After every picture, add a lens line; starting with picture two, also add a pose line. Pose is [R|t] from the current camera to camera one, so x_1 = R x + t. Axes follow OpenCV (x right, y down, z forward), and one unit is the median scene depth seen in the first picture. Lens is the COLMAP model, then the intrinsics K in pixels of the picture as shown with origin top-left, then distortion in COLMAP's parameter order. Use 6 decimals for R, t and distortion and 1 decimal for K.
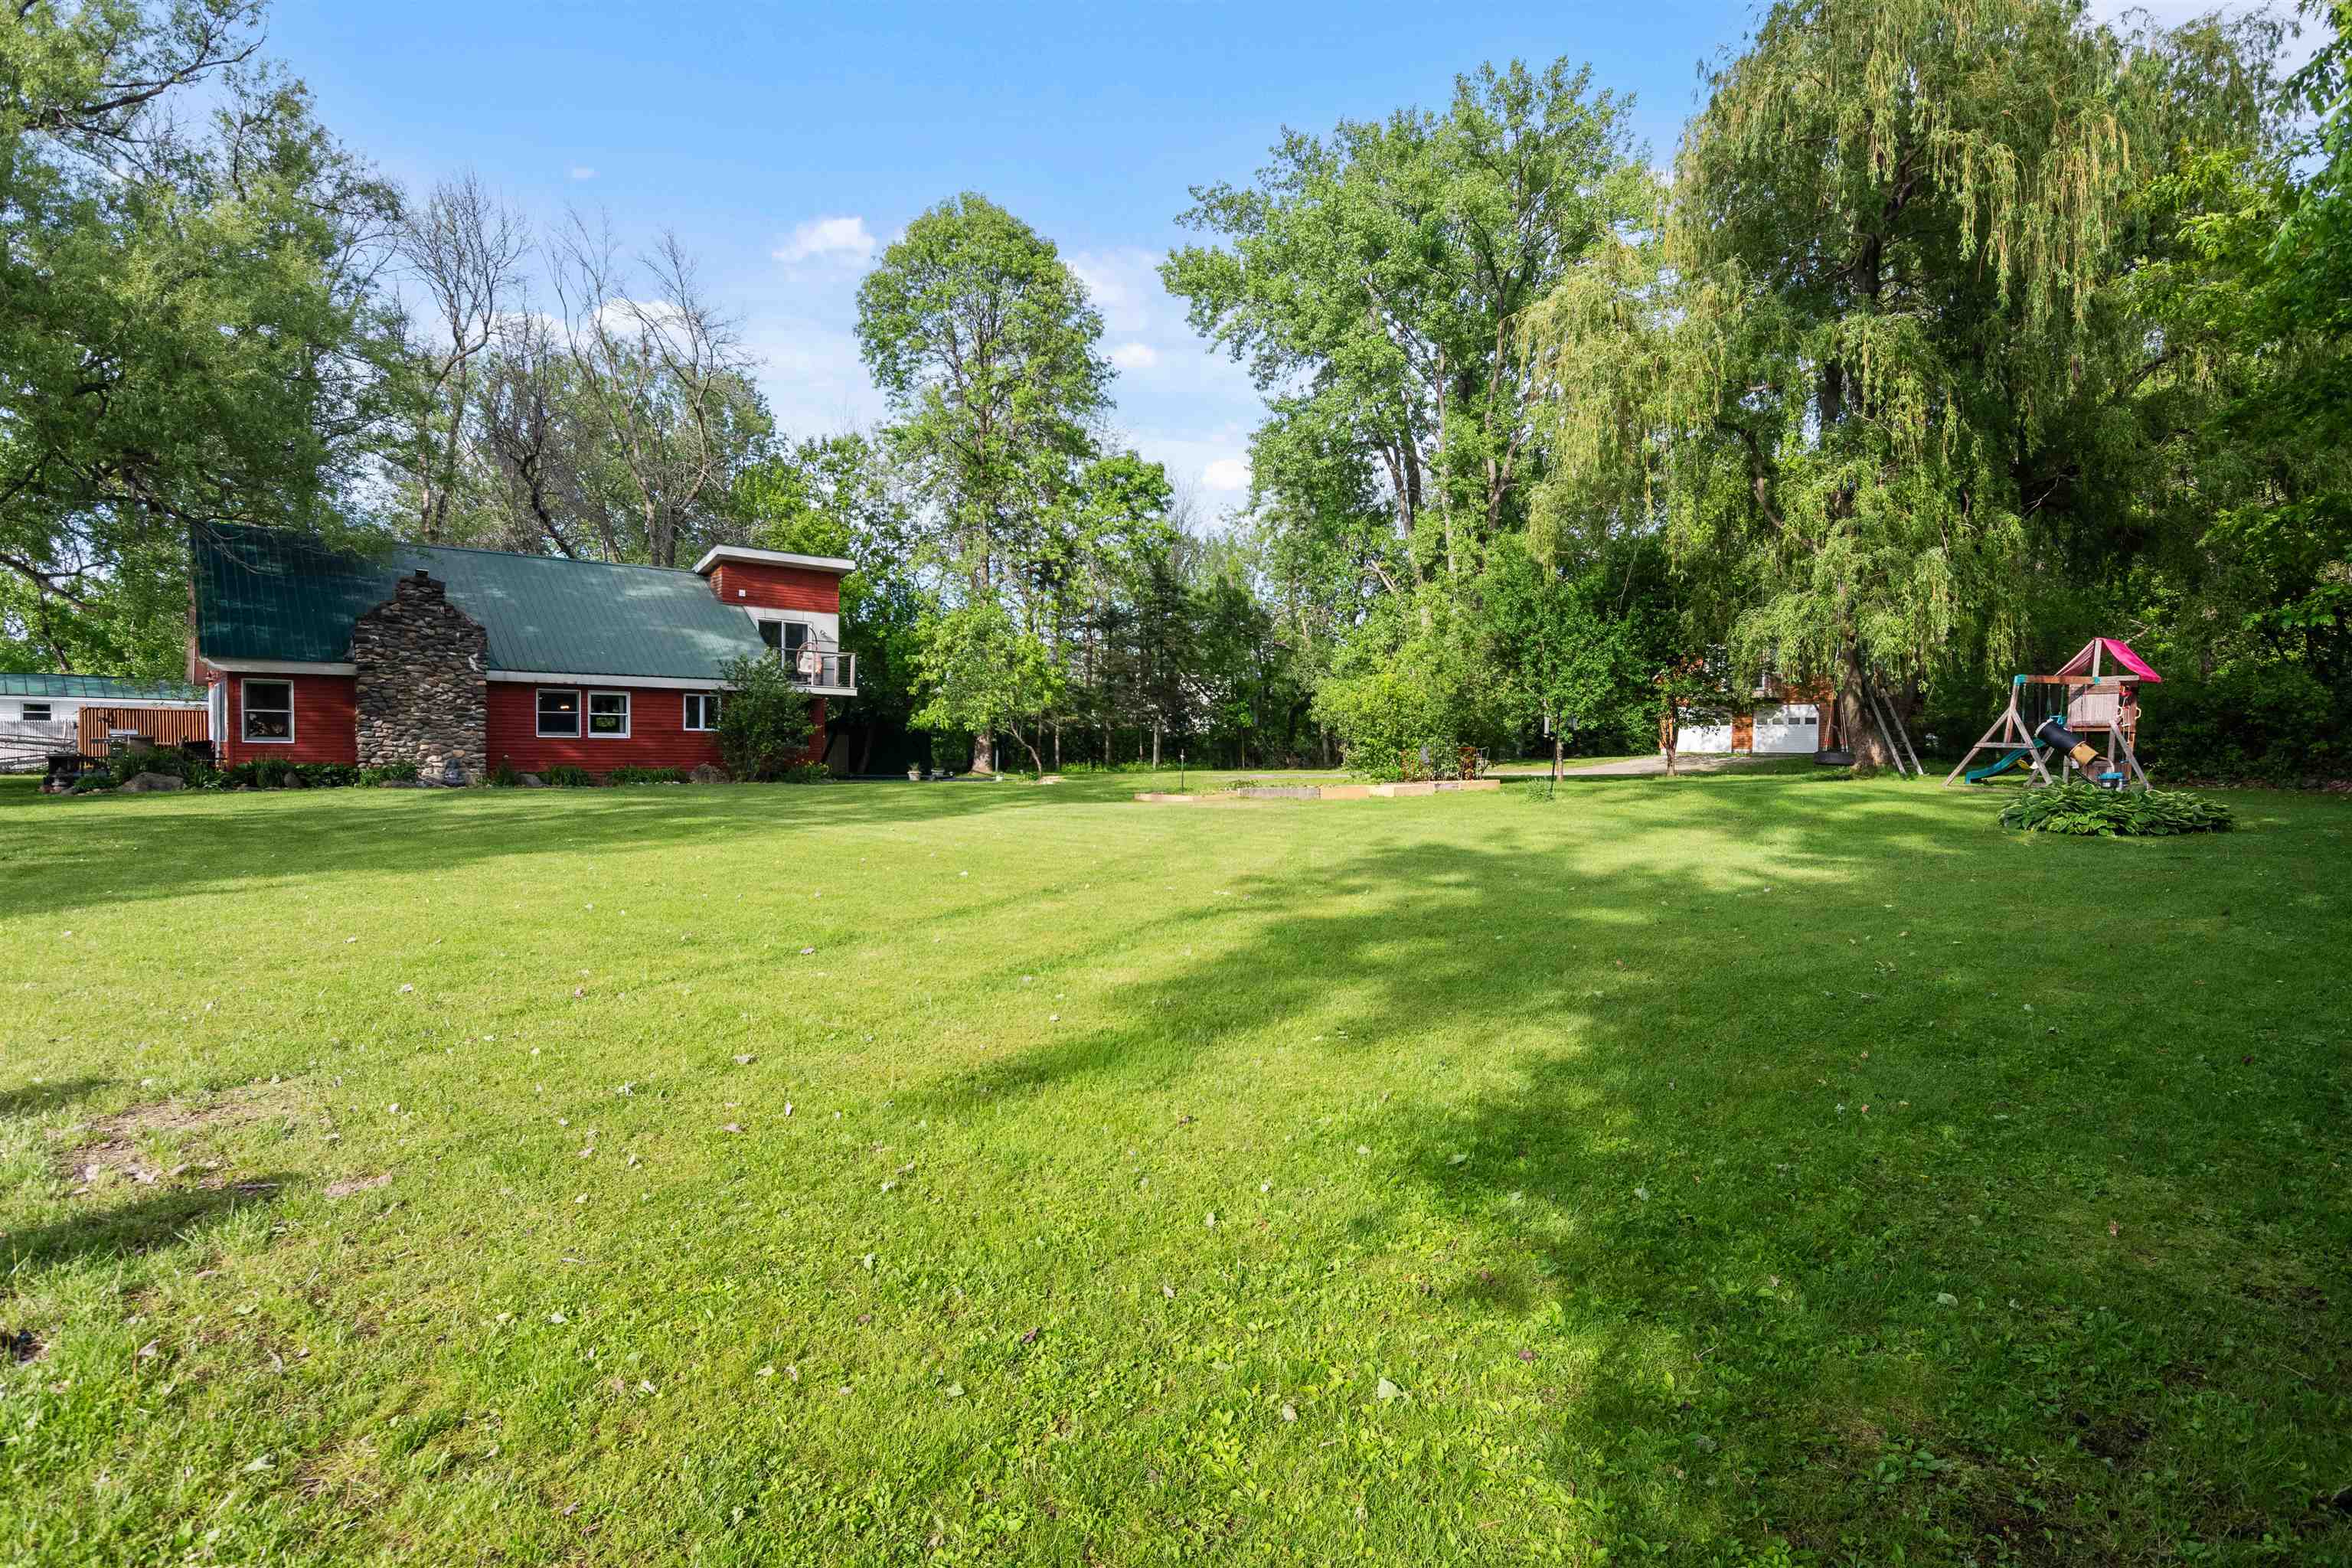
lens RADIAL K [[1246.9, 0, 1174.3], [0, 1246.9, 782.0], [0, 0, 1]] dist [0.005654, 0.000050]
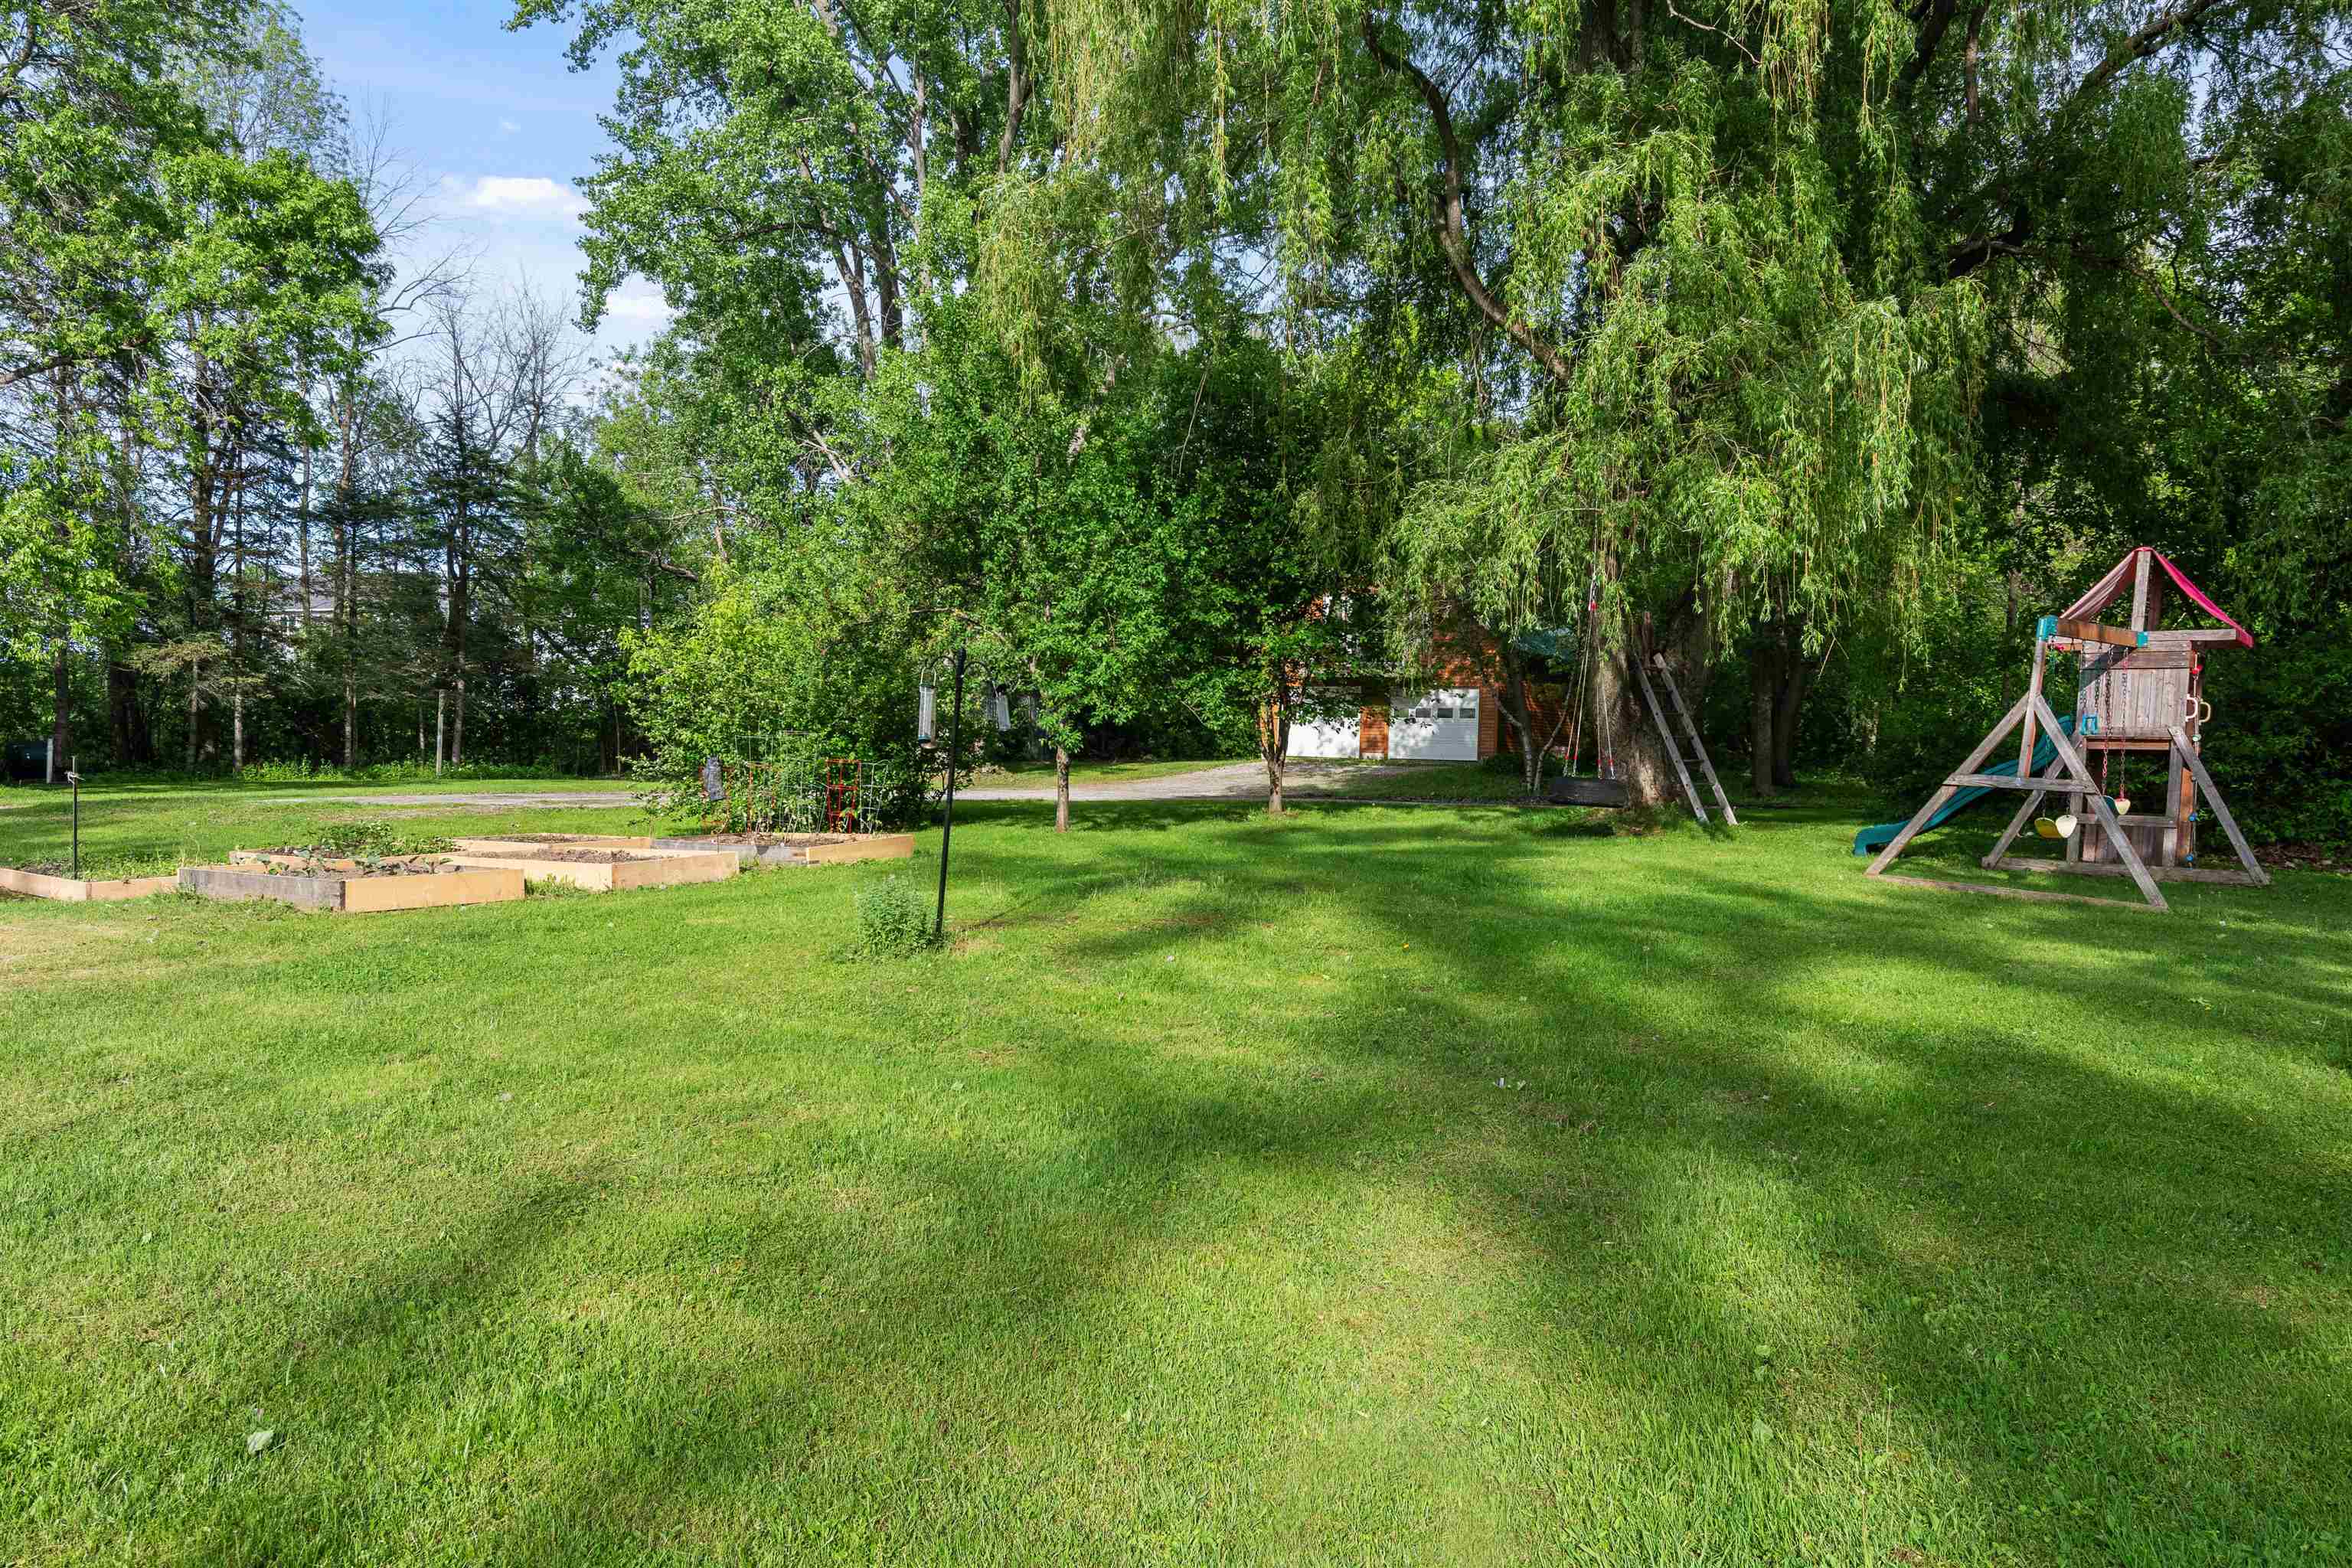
lens RADIAL K [[1544.7, 0, 1176.5], [0, 1544.7, 779.2], [0, 0, 1]] dist [-0.001473, -0.000502]
pose [[0.950964, 0.006571, 0.309231, 0.116166], [-0.006791, 0.999977, -0.000363, -0.013980], [-0.309227, -0.001755, 0.950987, 0.292029]]
